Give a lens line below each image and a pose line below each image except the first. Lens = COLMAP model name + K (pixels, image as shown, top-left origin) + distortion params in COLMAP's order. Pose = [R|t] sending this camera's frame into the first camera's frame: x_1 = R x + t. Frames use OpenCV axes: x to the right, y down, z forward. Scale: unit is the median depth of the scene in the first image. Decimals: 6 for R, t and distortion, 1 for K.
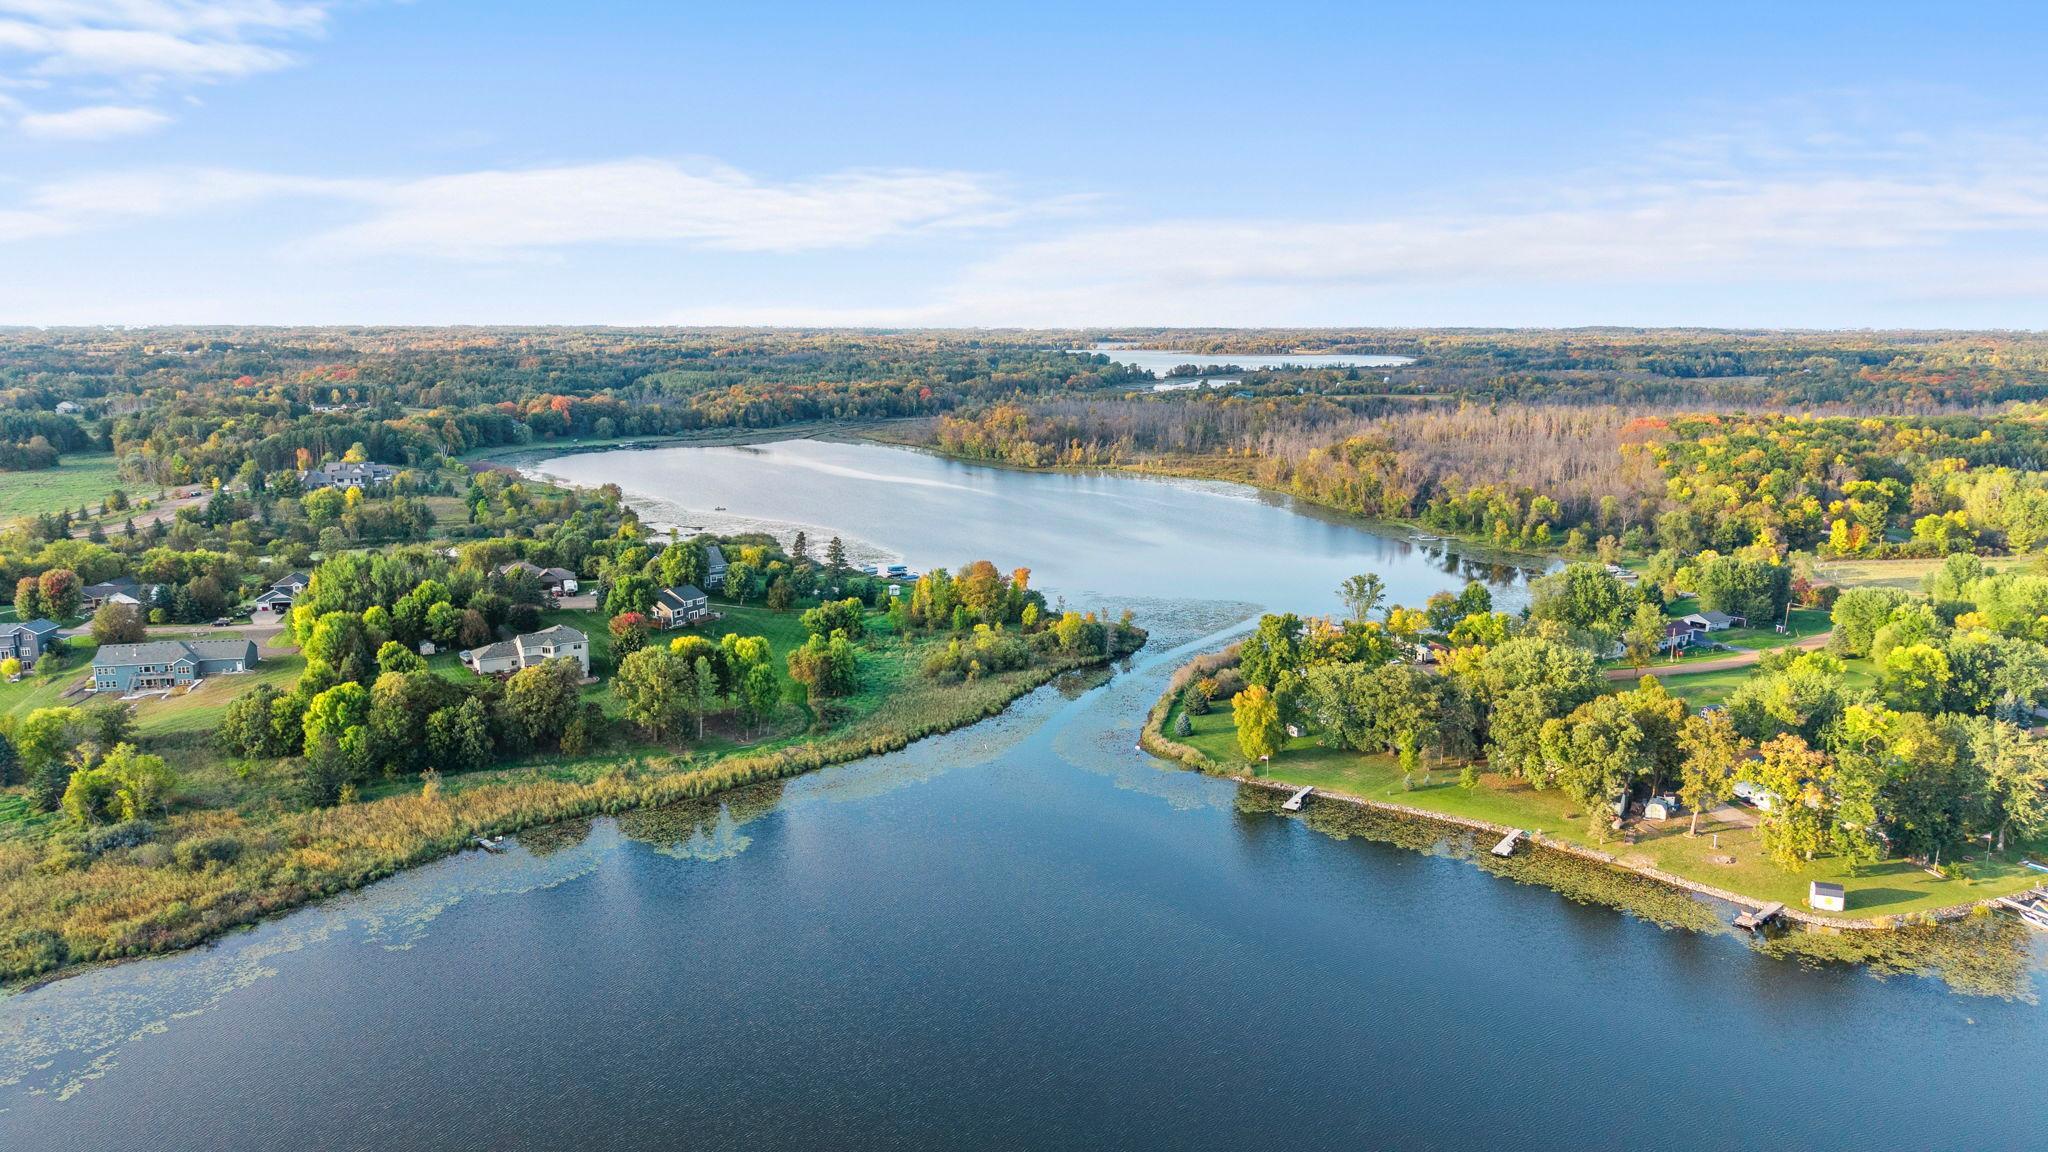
lens RADIAL K [[1358.0, 0, 1024.0], [0, 1358.0, 576.0], [0, 0, 1]] dist [0.045676, -0.064744]
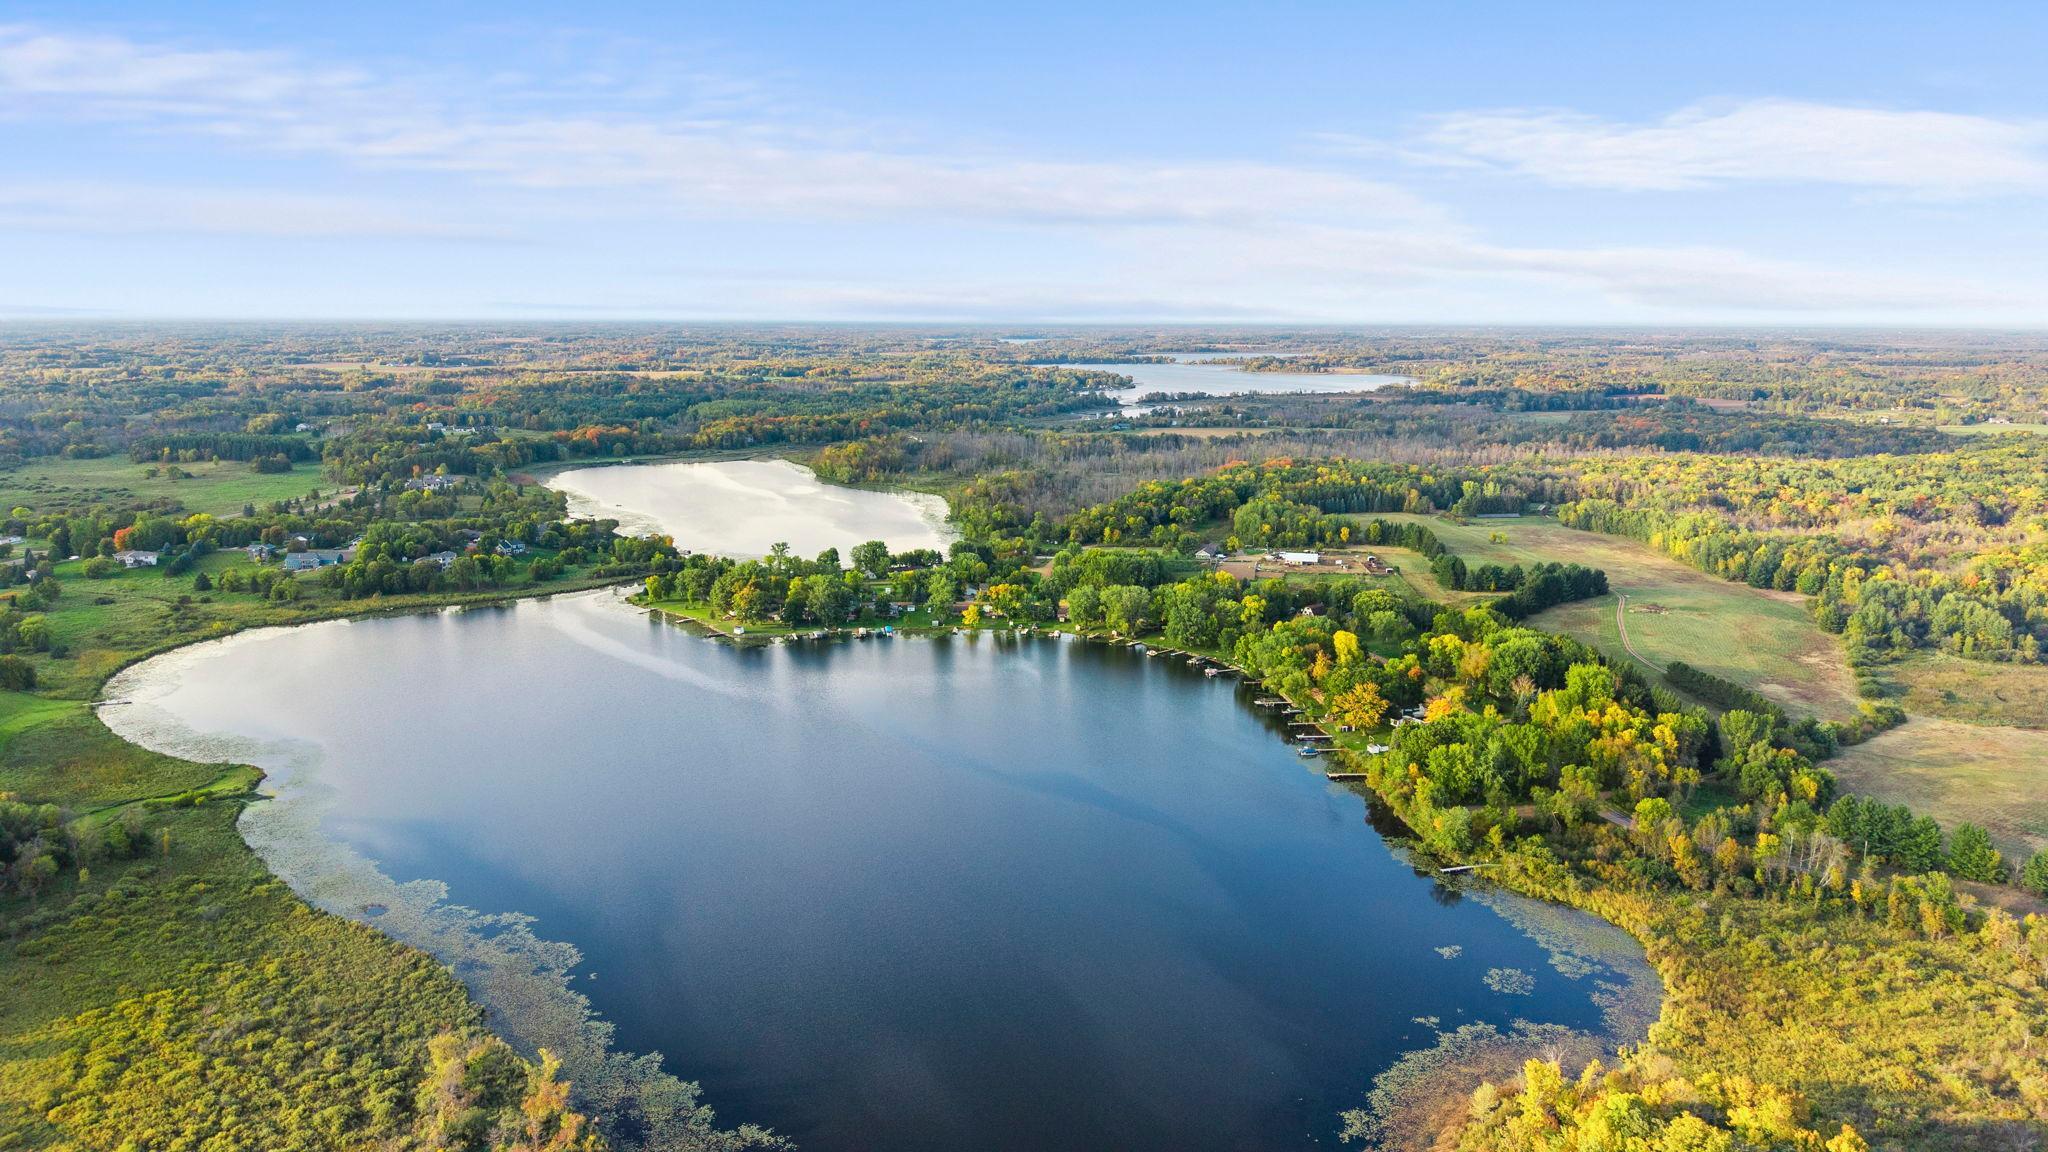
lens RADIAL K [[1358.0, 0, 1024.0], [0, 1358.0, 576.0], [0, 0, 1]] dist [0.045676, -0.064744]
pose [[0.990152, 0.032594, -0.136151, 0.730058], [-0.031795, 0.999462, 0.008041, 0.017079], [0.136340, -0.003633, 0.990655, -0.955587]]
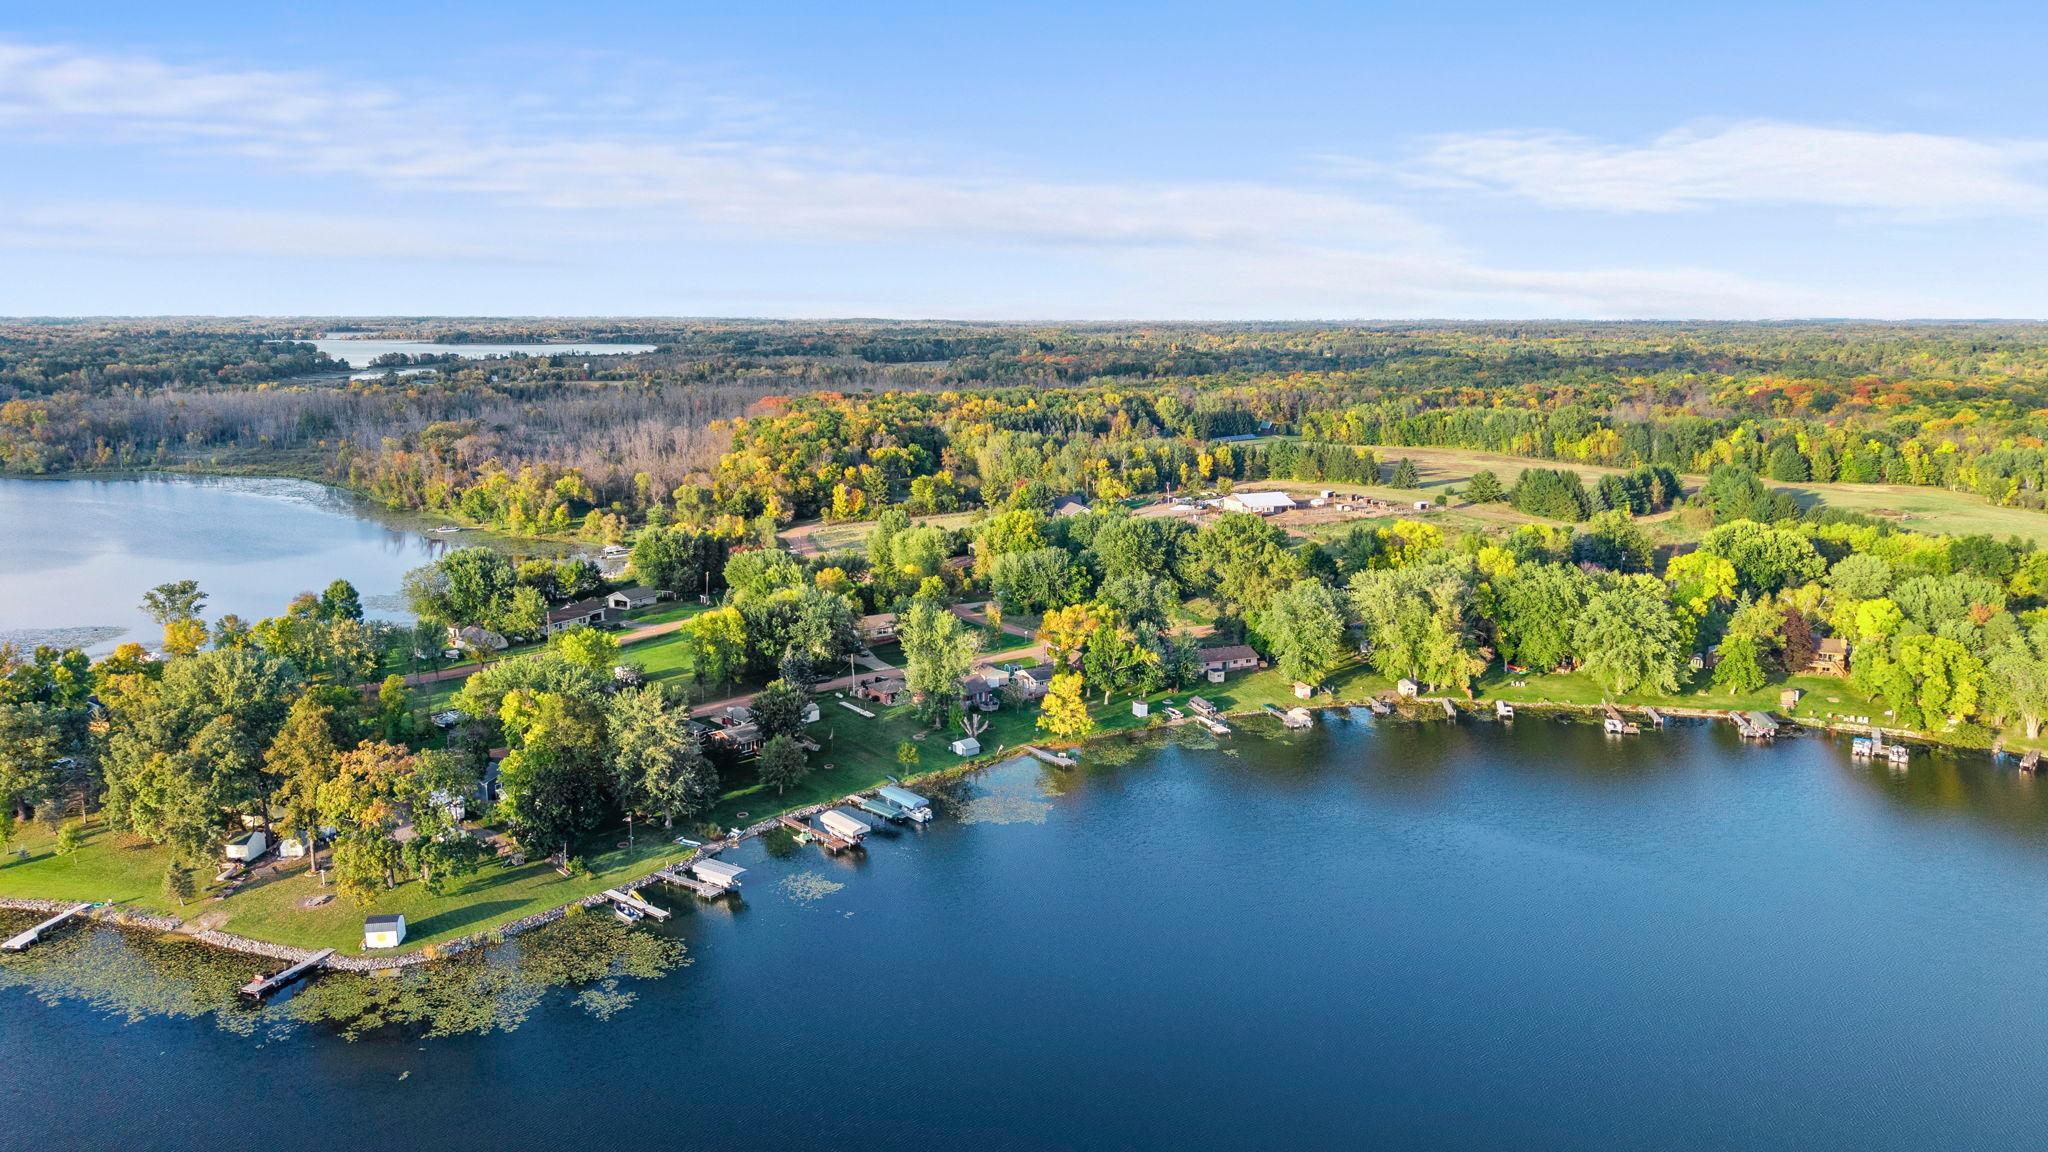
lens RADIAL K [[1344.9, 0, 1024.0], [0, 1344.9, 576.0], [0, 0, 1]] dist [0.052672, -0.069767]
pose [[0.880848, -0.087196, 0.465299, 0.239132], [0.084011, 0.996082, 0.027623, 0.011448], [-0.465885, 0.014759, 0.884722, 0.032734]]
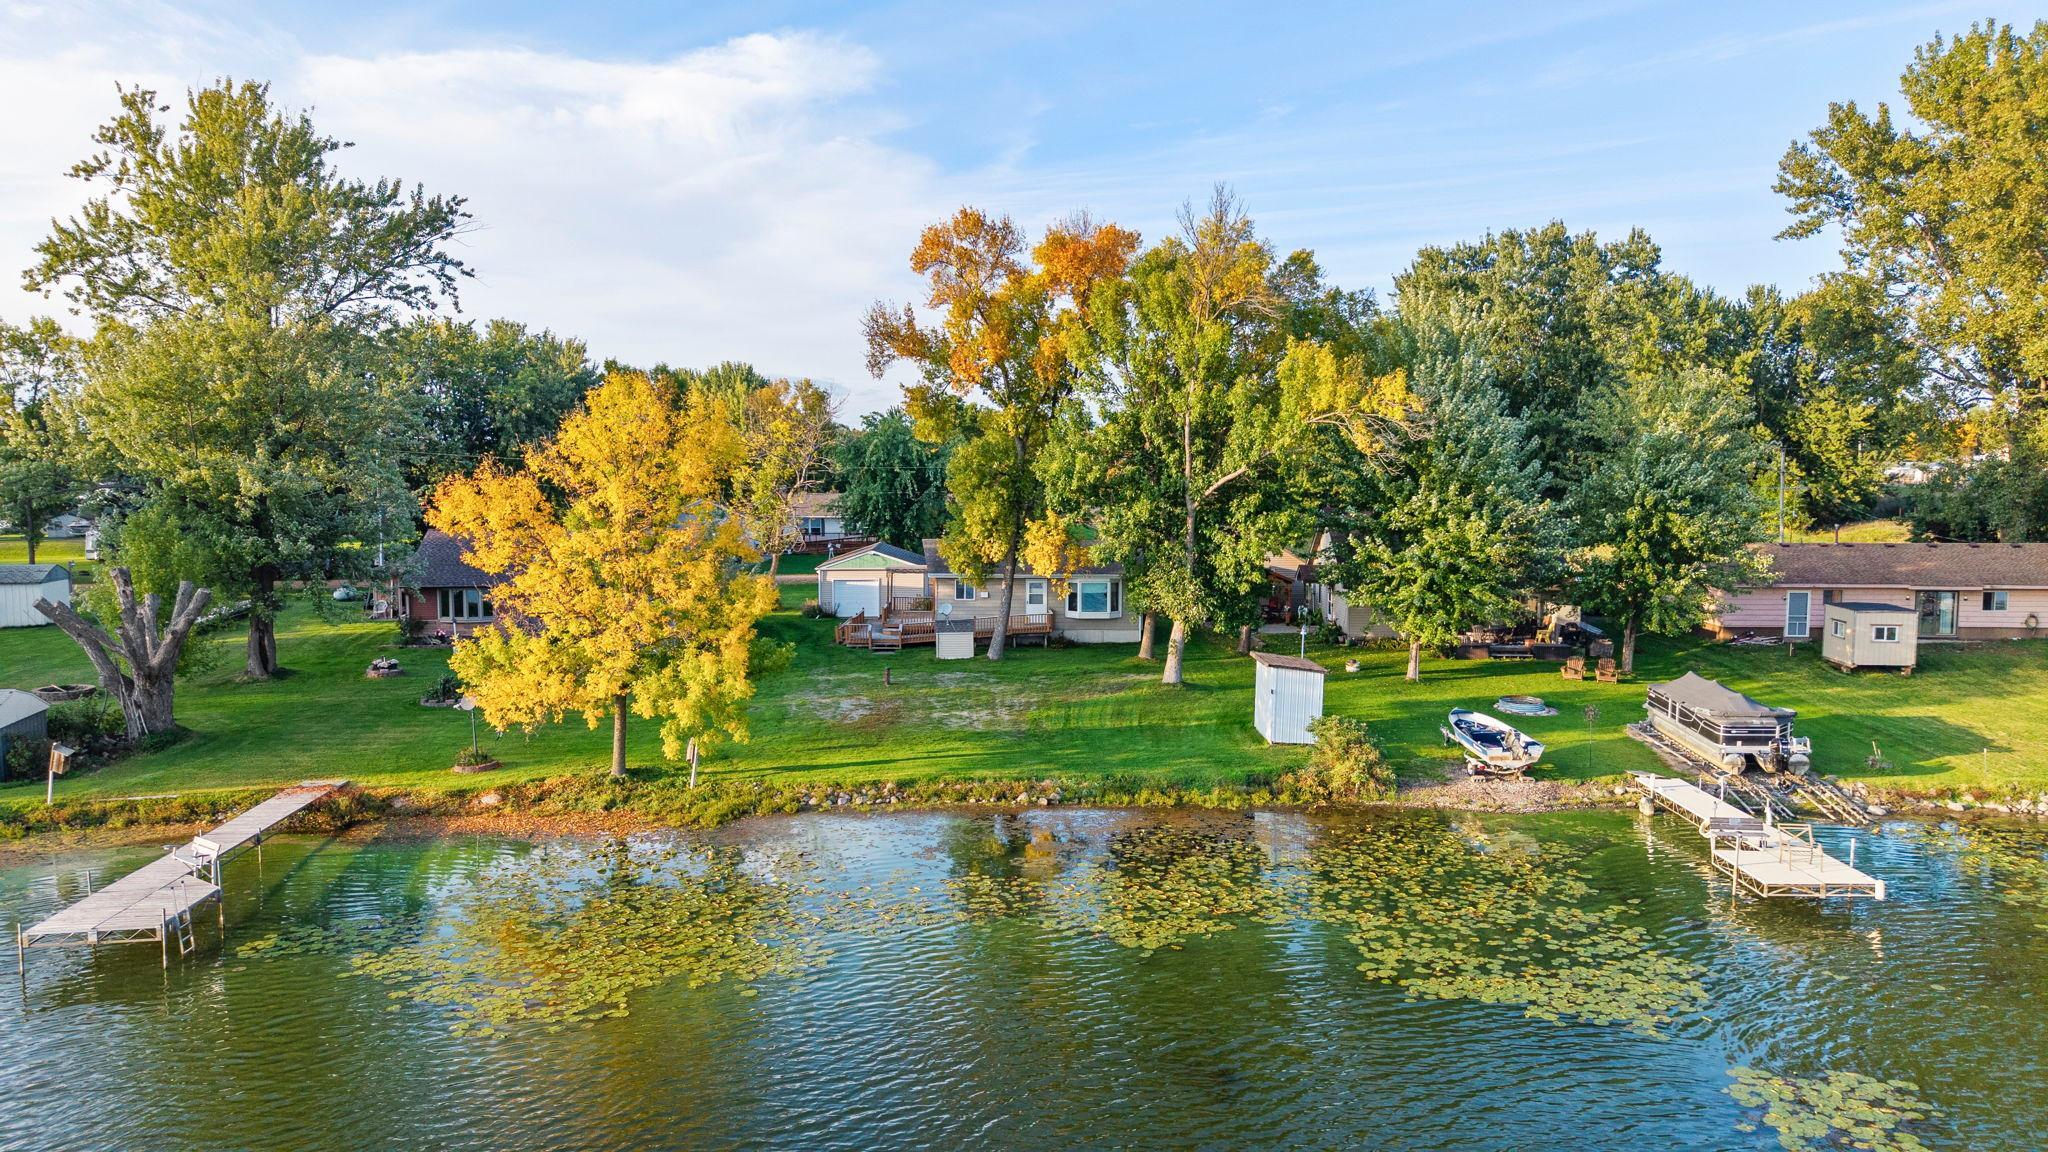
lens RADIAL K [[1377.5, 0, 1024.0], [0, 1377.5, 576.0], [0, 0, 1]] dist [0.075272, -0.130465]
pose [[0.999642, 0.003843, 0.026483, 0.511644], [-0.001408, 0.995818, -0.091345, 0.084826], [-0.026723, 0.091275, 0.995467, 0.402314]]
